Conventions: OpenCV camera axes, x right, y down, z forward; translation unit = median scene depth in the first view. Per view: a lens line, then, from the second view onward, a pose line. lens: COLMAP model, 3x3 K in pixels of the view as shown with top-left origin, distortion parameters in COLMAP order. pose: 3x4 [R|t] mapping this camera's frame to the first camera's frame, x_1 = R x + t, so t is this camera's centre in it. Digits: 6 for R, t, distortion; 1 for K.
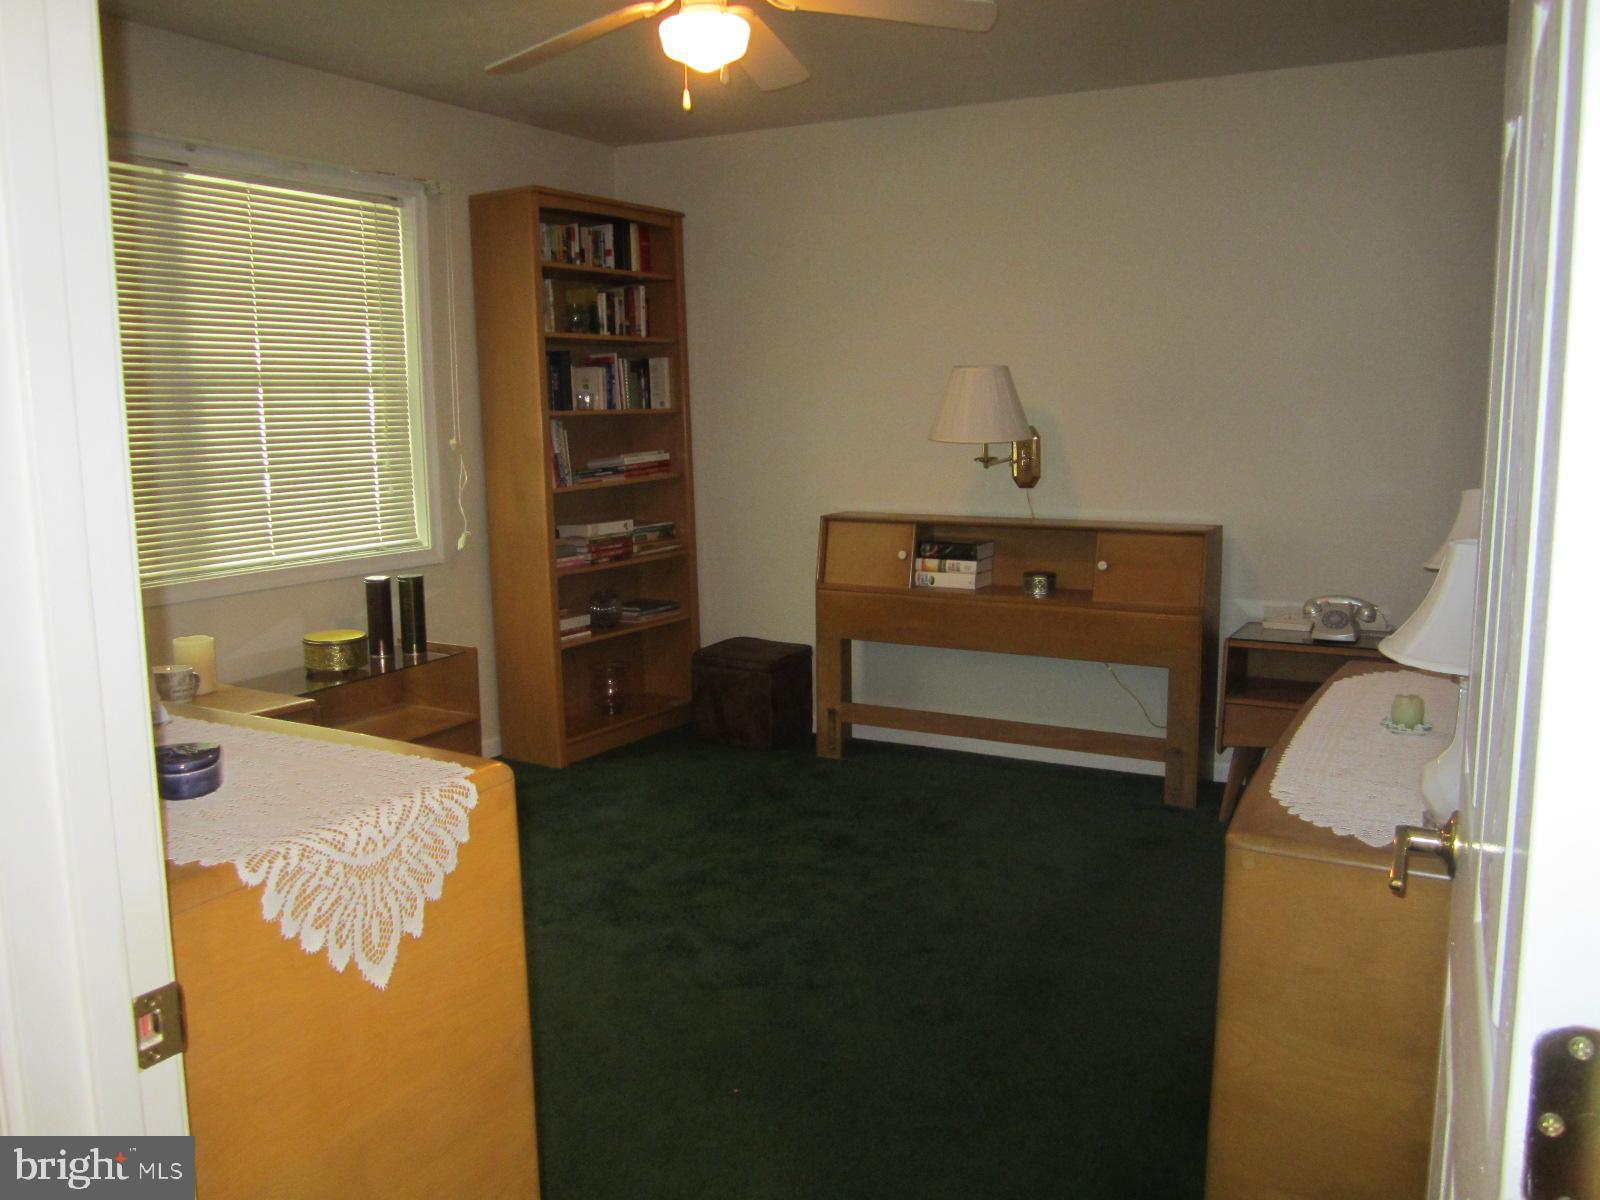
lens RADIAL K [[1312.1, 0, 800.8], [0, 1312.1, 604.4], [0, 0, 1]] dist [-0.051330, 0.011519]
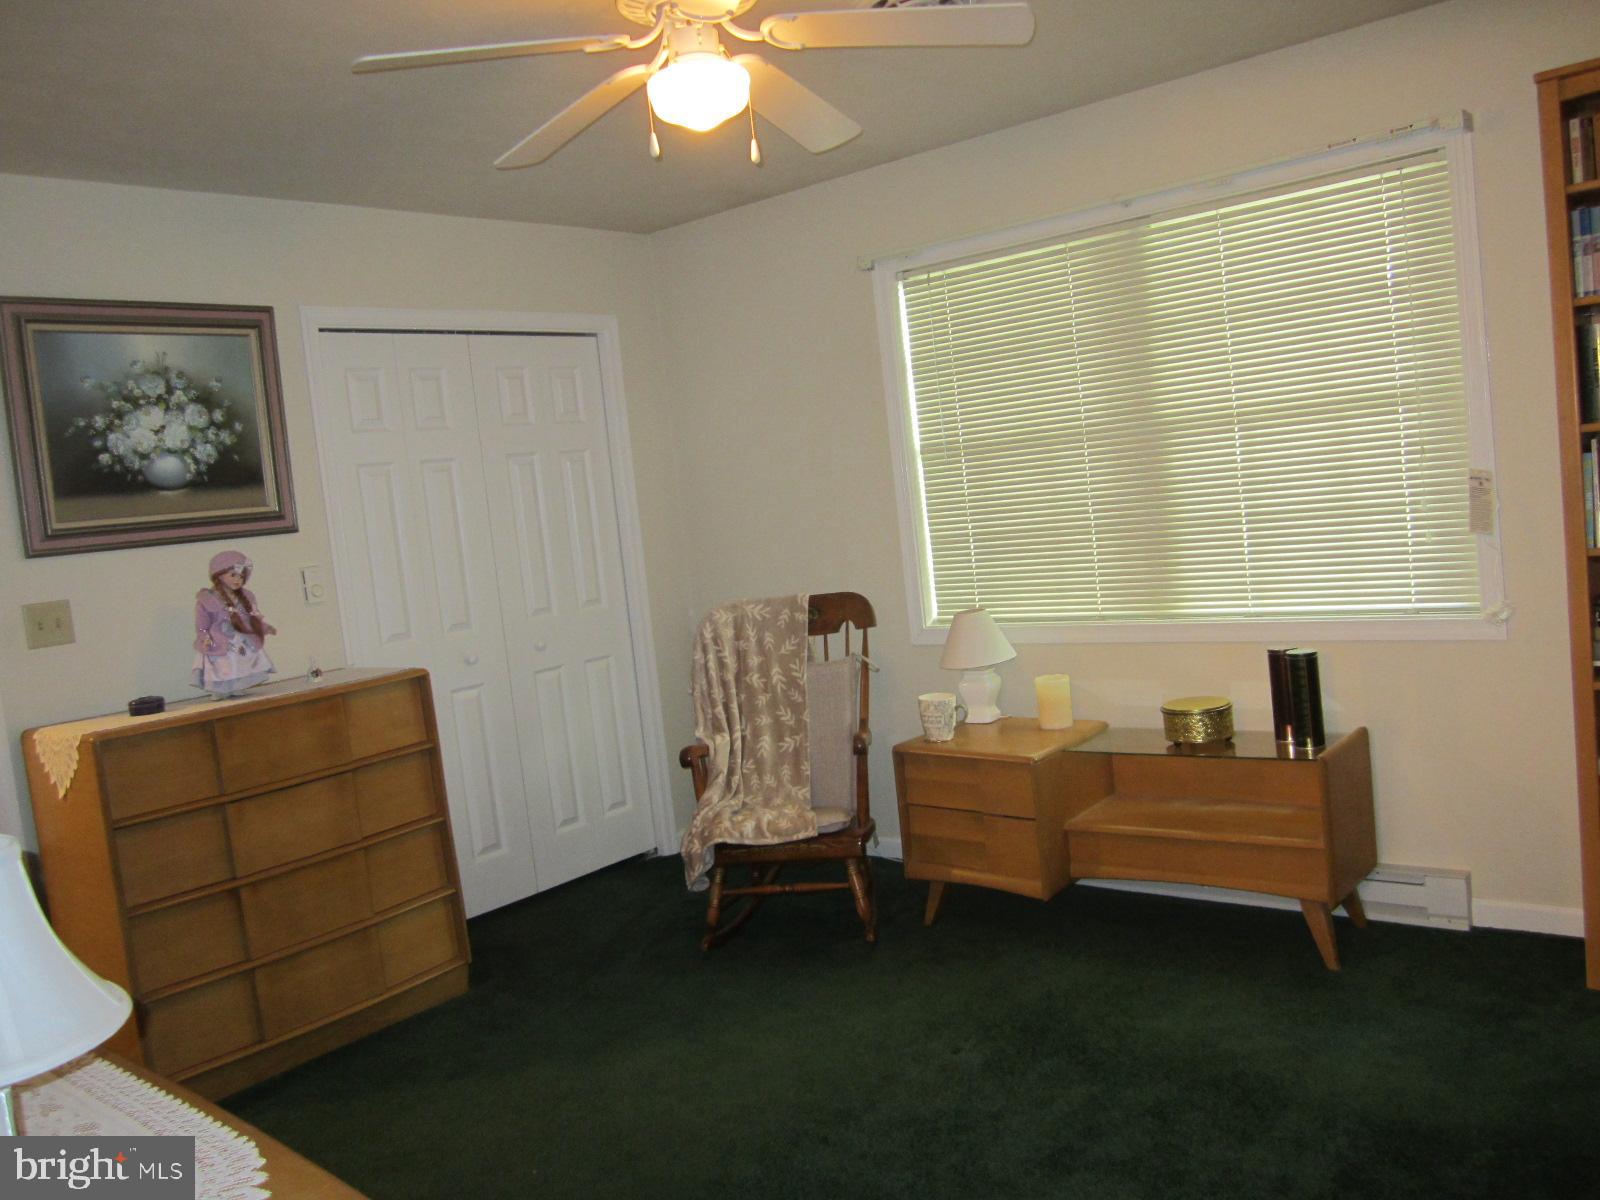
lens RADIAL K [[1312.1, 0, 800.8], [0, 1312.1, 604.4], [0, 0, 1]] dist [-0.051330, 0.011519]
pose [[-0.176036, 0.115626, -0.977569, 0.542101], [-0.036979, 0.991600, 0.123945, -0.139552], [0.983689, 0.057969, -0.170282, 0.830118]]
